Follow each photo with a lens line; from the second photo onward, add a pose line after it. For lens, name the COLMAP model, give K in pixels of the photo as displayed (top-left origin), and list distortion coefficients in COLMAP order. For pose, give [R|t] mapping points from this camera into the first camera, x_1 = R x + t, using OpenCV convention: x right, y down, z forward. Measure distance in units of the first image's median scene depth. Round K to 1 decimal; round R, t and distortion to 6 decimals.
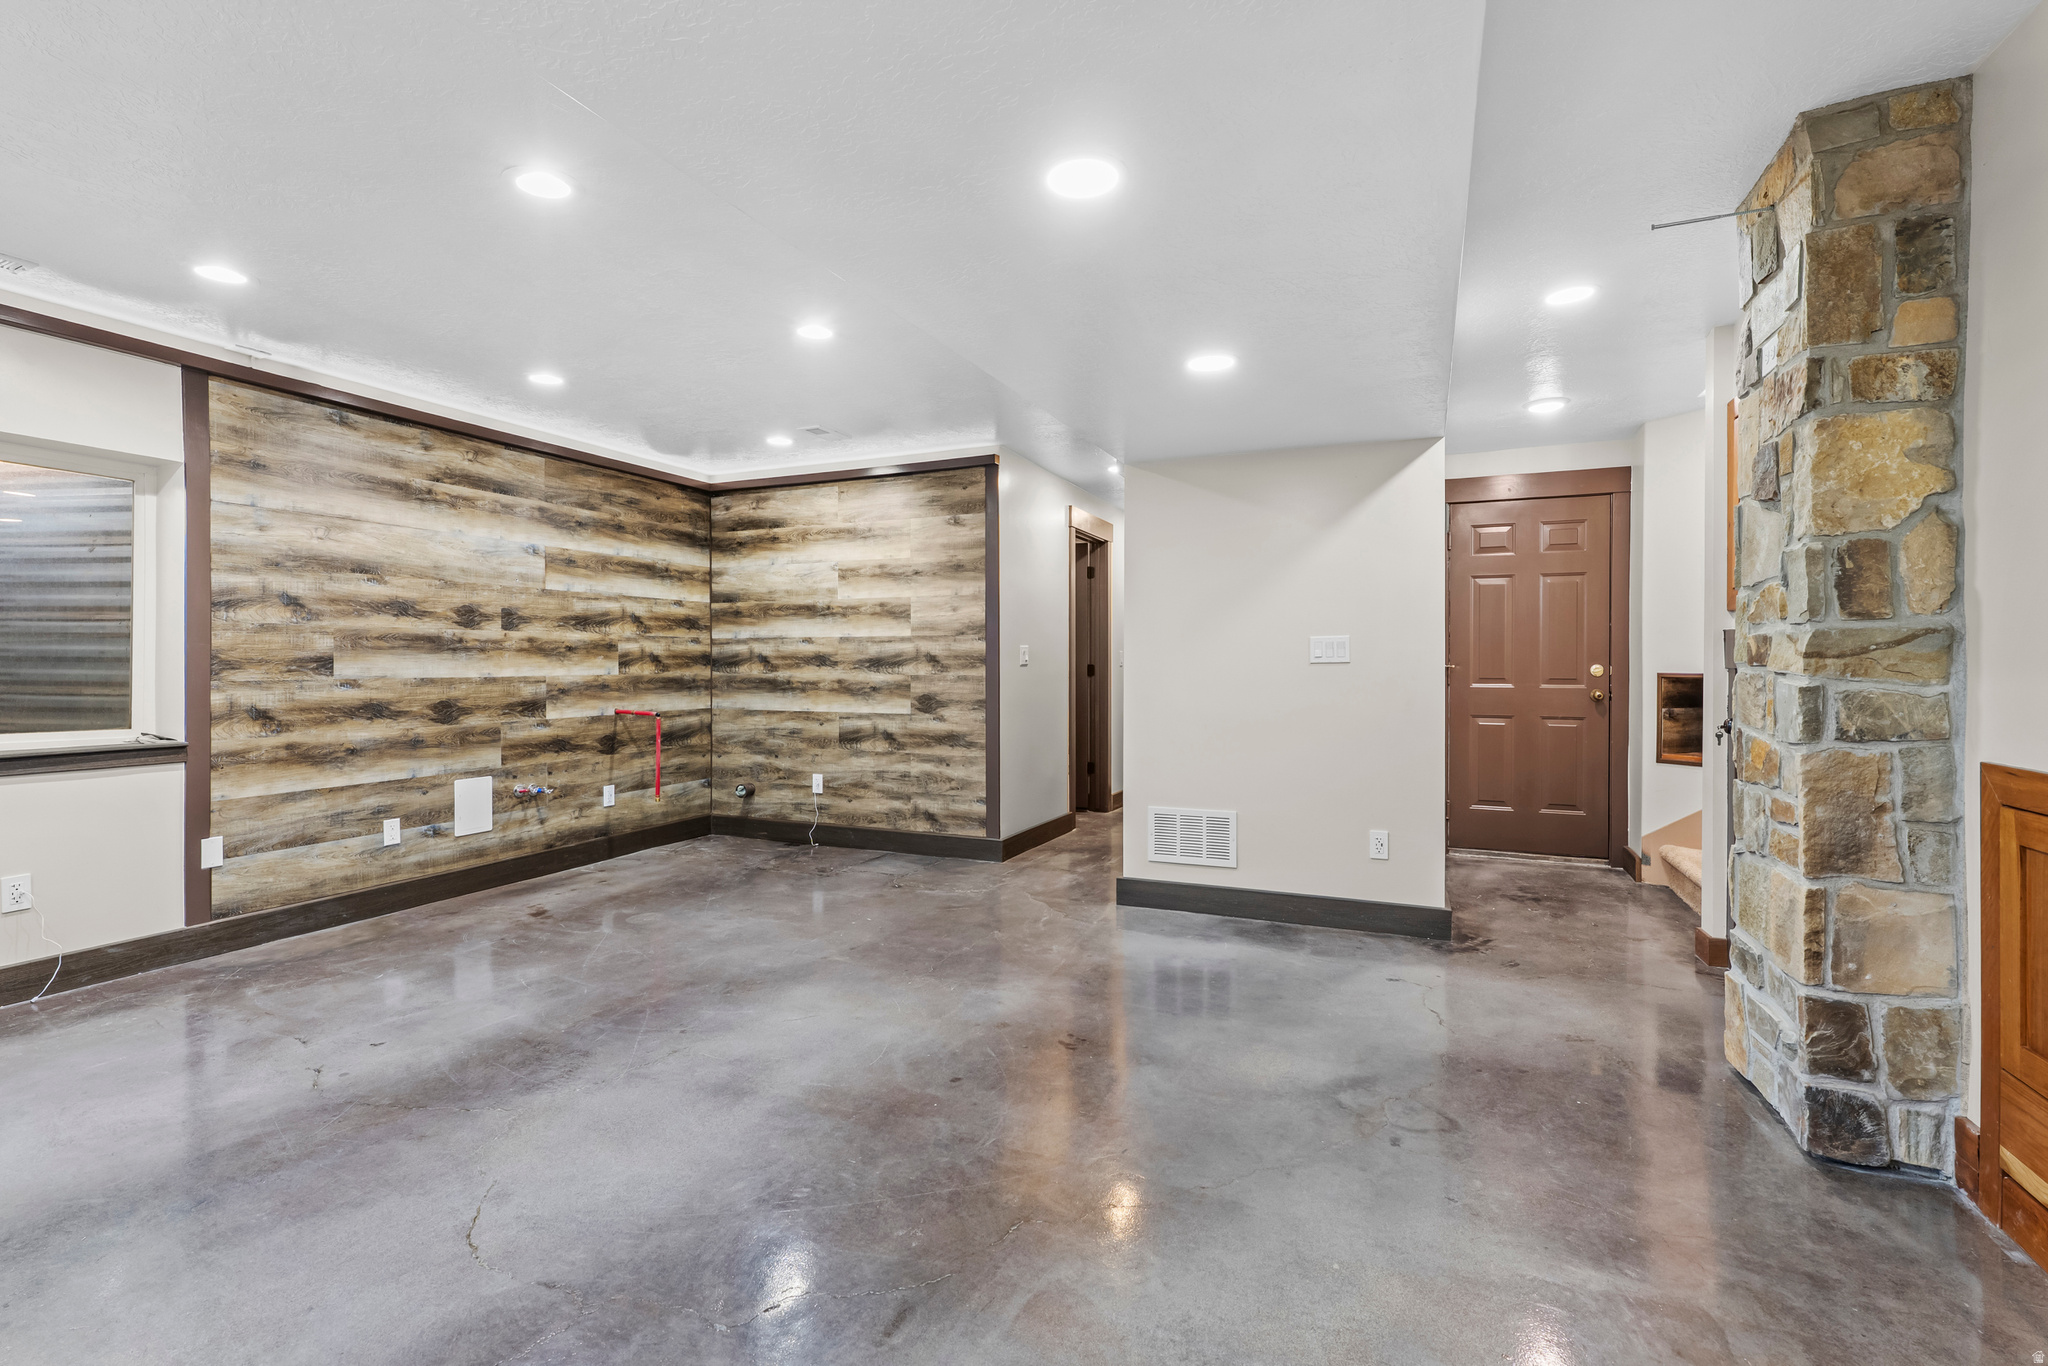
lens RADIAL K [[917.6, 0, 1019.9], [0, 917.6, 668.8], [0, 0, 1]] dist [-0.000272, 0.000044]
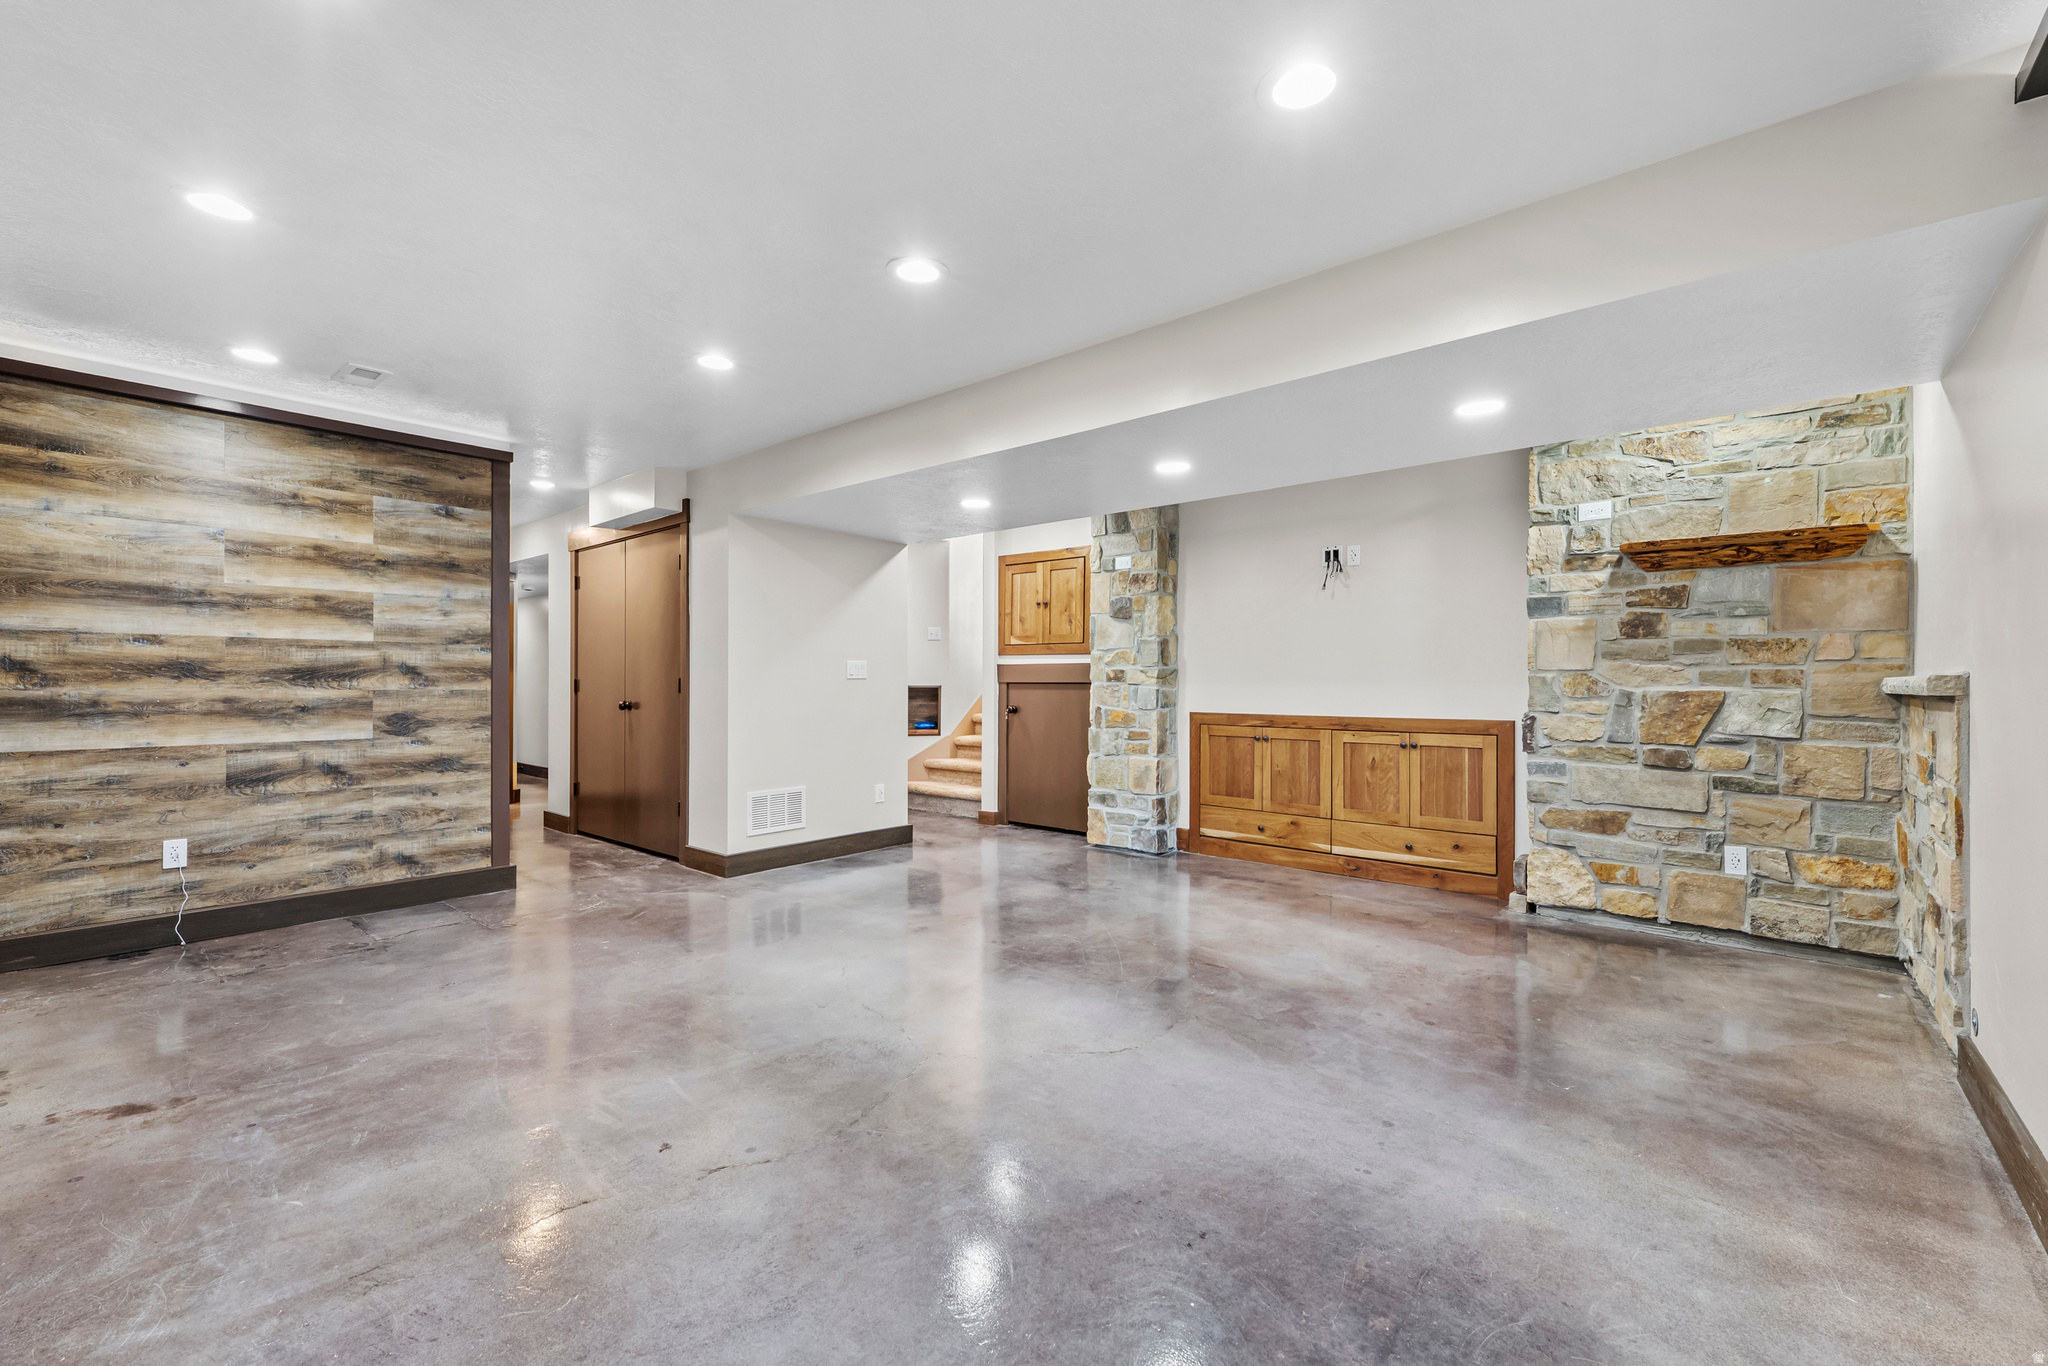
lens RADIAL K [[840.9, 0, 1015.7], [0, 840.9, 687.4], [0, 0, 1]] dist [0.001326, -0.000419]
pose [[0.296706, -0.005023, 0.954956, -0.662762], [-0.000200, 0.999986, 0.005322, 0.000430], [-0.954969, -0.001770, 0.296701, 0.245539]]
